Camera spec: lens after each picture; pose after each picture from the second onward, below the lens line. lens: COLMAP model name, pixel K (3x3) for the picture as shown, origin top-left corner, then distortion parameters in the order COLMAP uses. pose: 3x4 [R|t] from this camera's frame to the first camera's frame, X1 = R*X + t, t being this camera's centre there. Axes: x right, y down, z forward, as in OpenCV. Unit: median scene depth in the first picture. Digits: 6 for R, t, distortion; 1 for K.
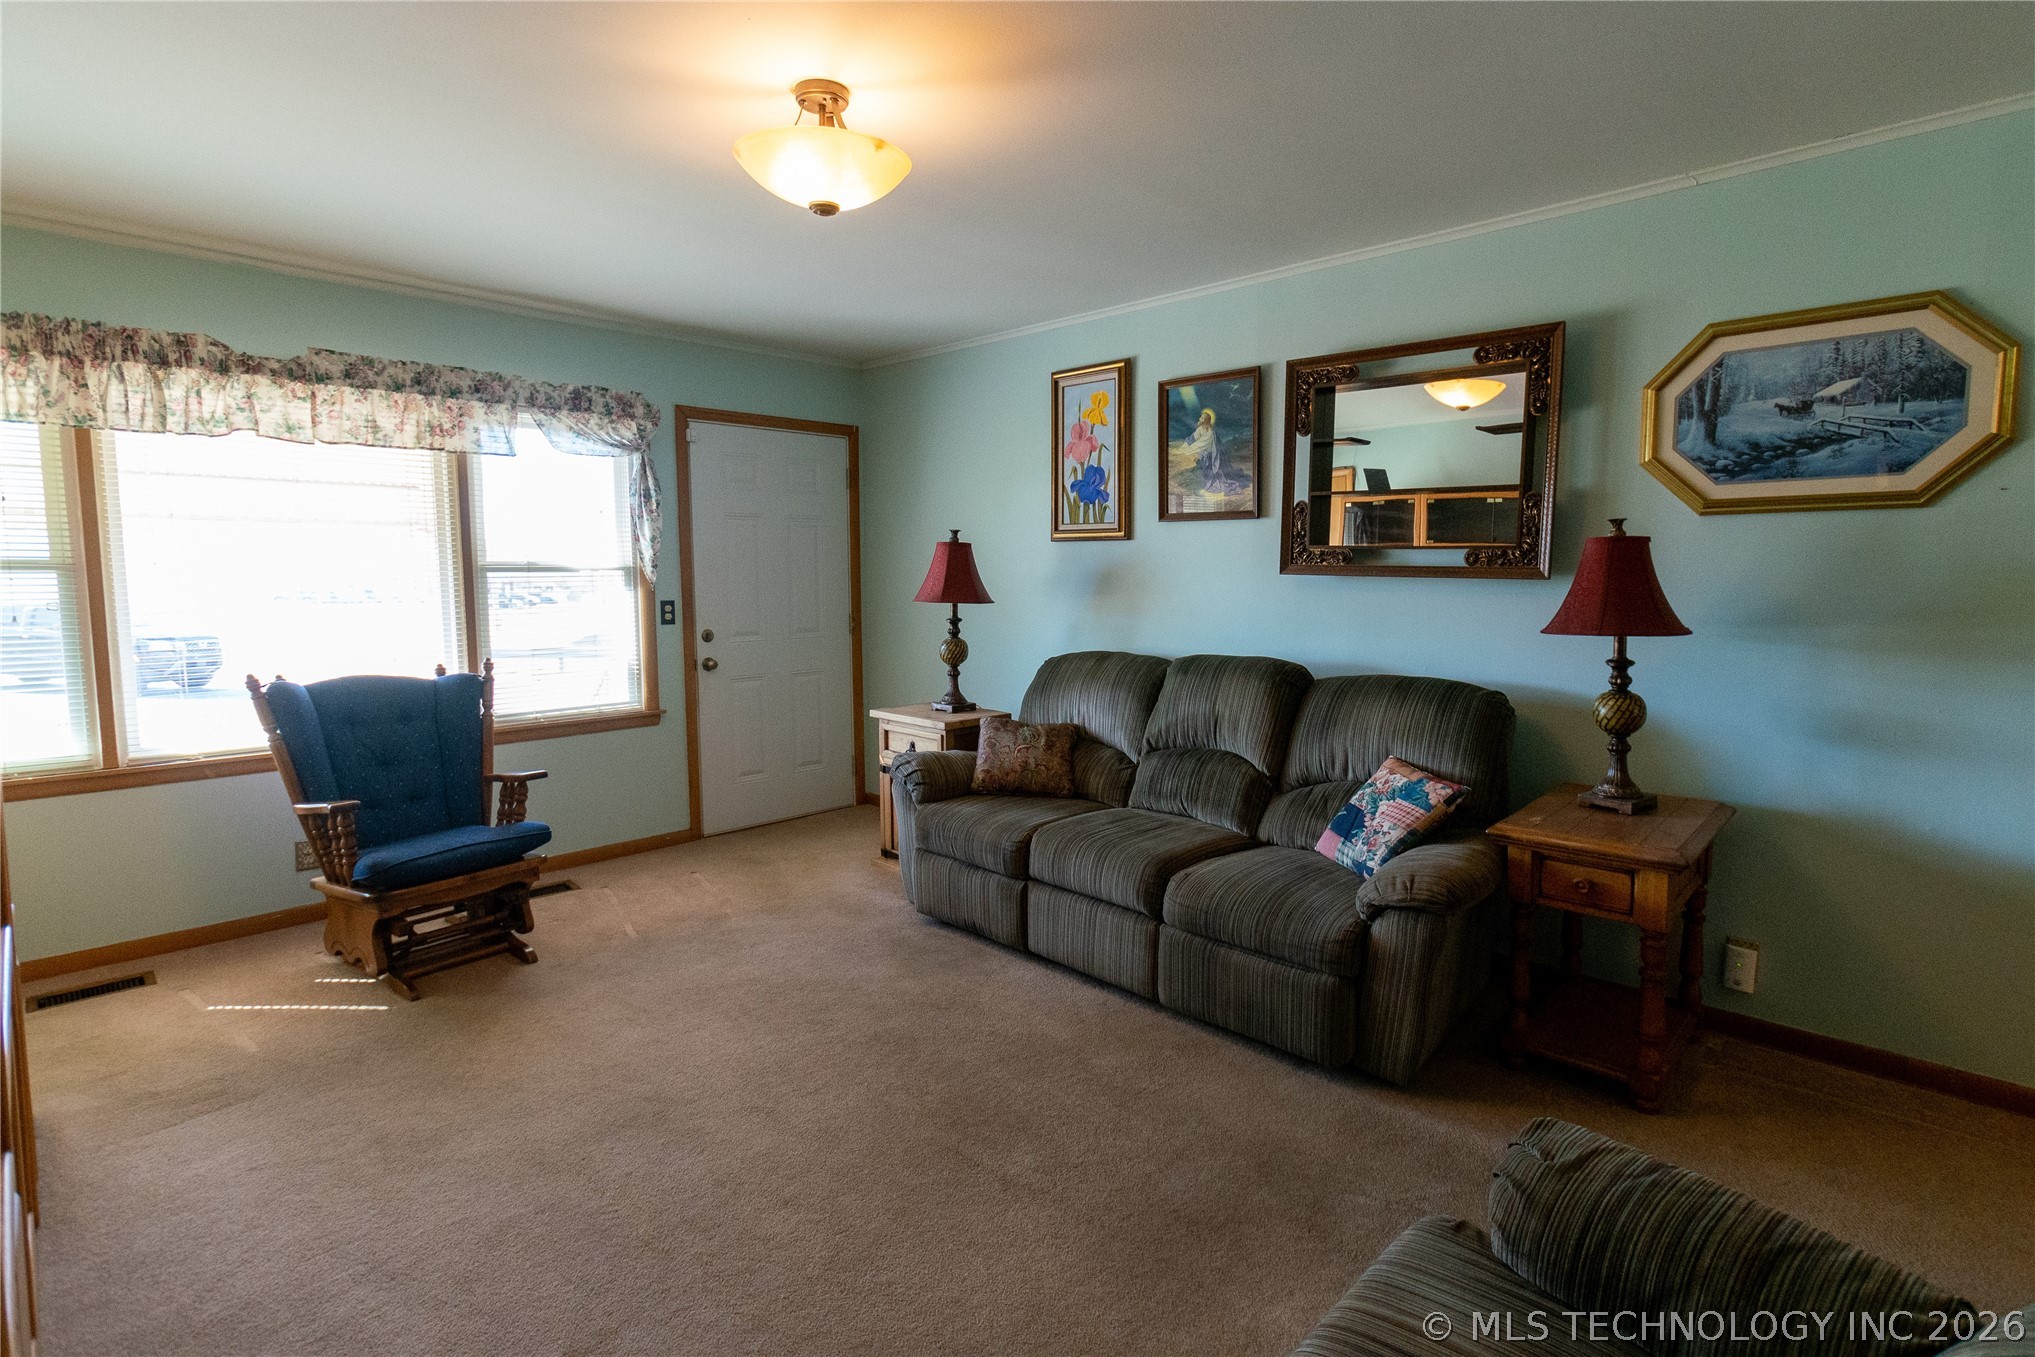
lens RADIAL K [[1007.4, 0, 1021.1], [0, 1007.4, 654.3], [0, 0, 1]] dist [0.024766, 0.000672]
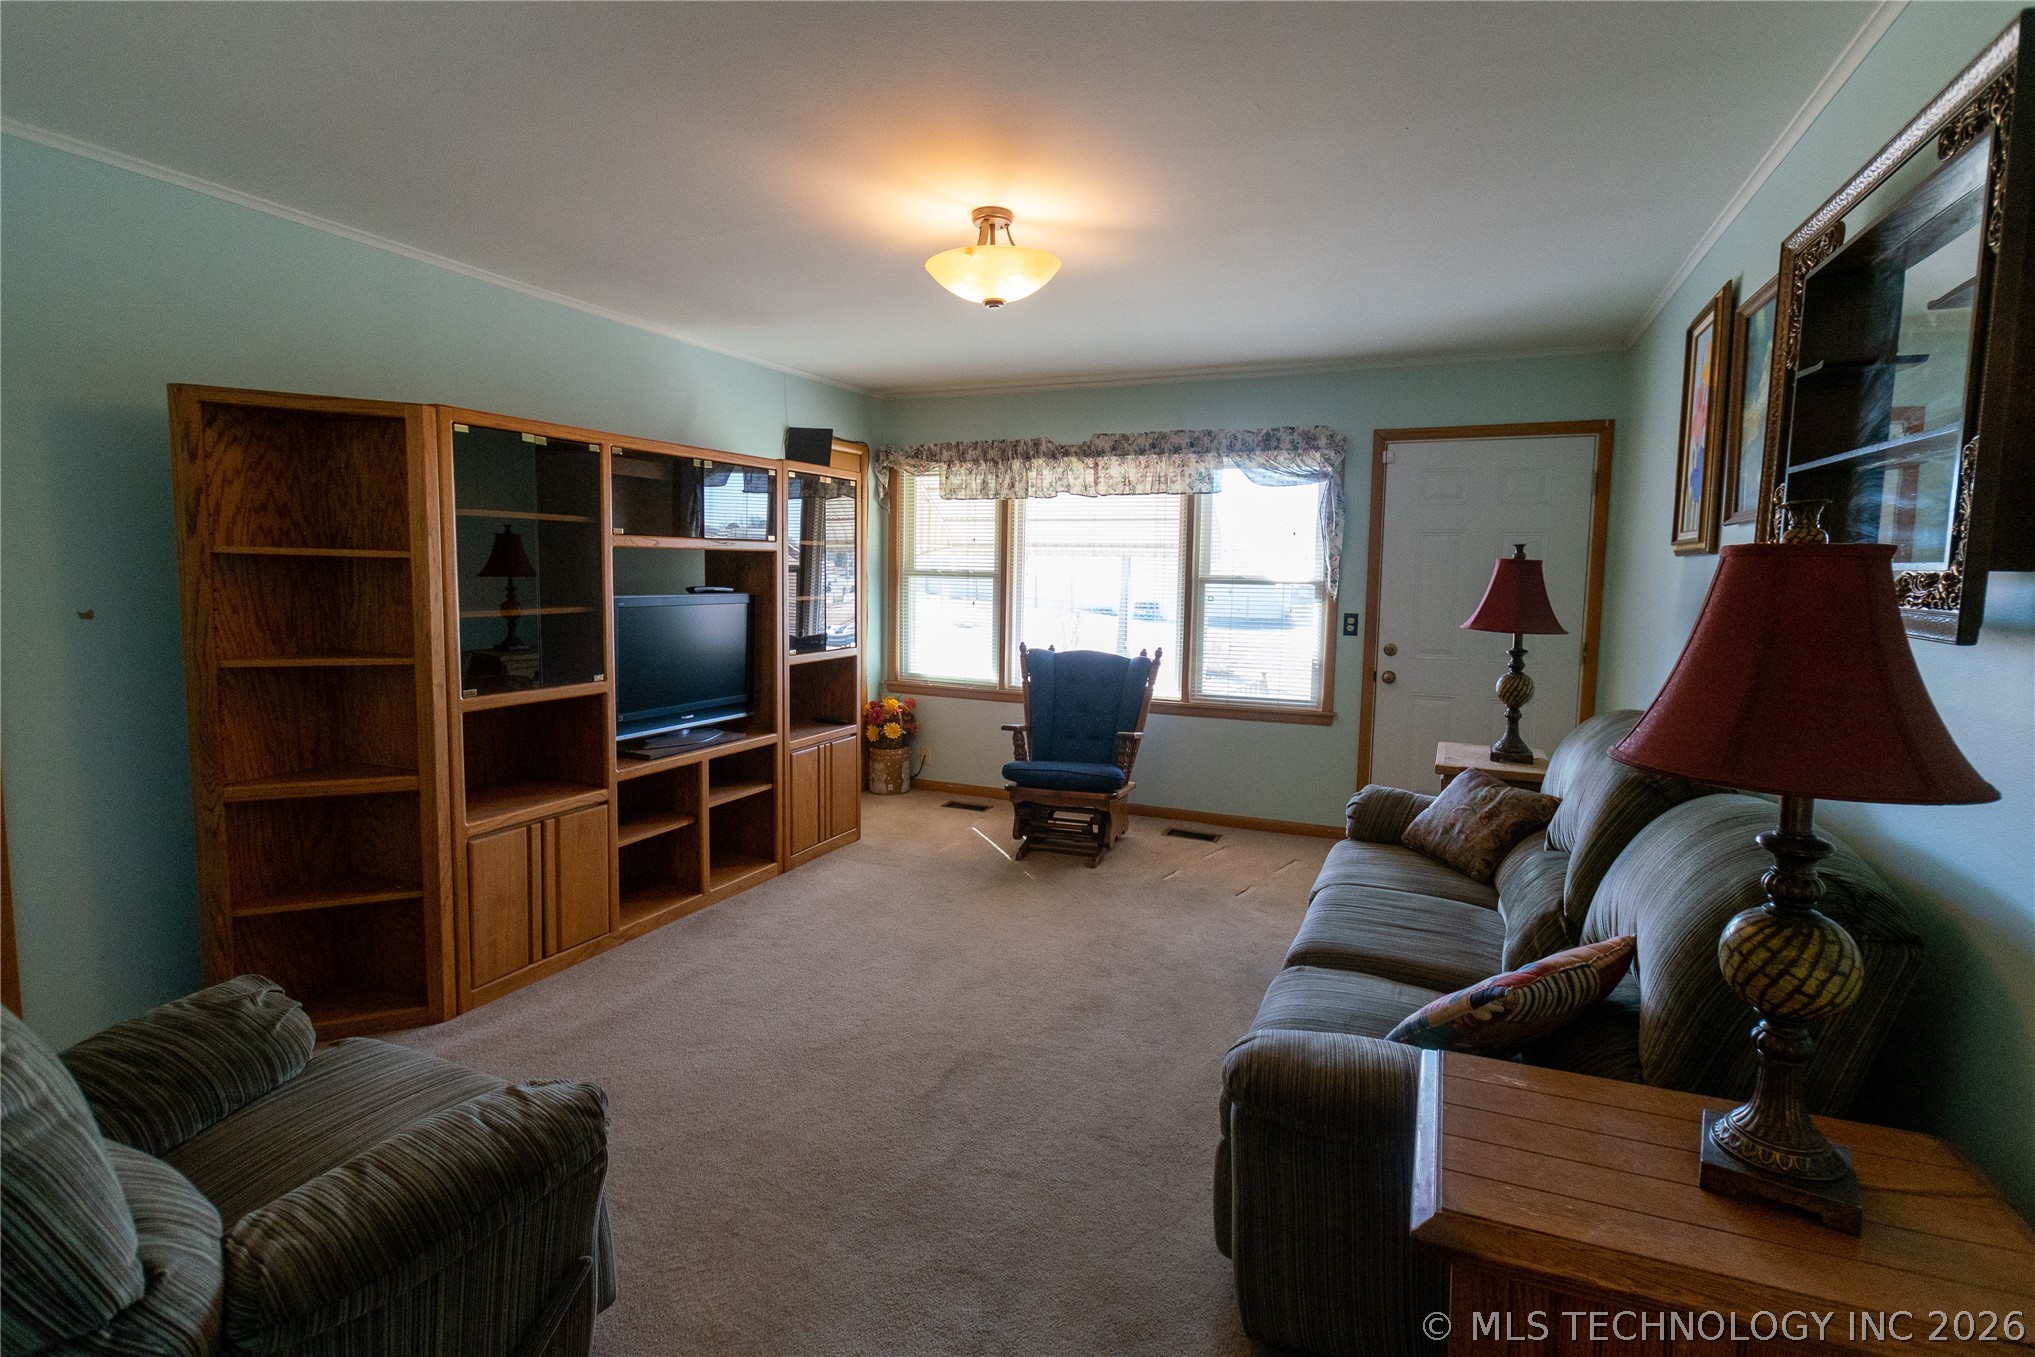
lens RADIAL K [[974.1, 0, 1022.3], [0, 974.1, 656.9], [0, 0, 1]] dist [-0.001200, 0.000102]
pose [[0.354038, 0.091674, -0.930727, 0.563436], [-0.097004, 0.993416, 0.060950, -0.041385], [0.930187, 0.068706, 0.360599, 0.343679]]
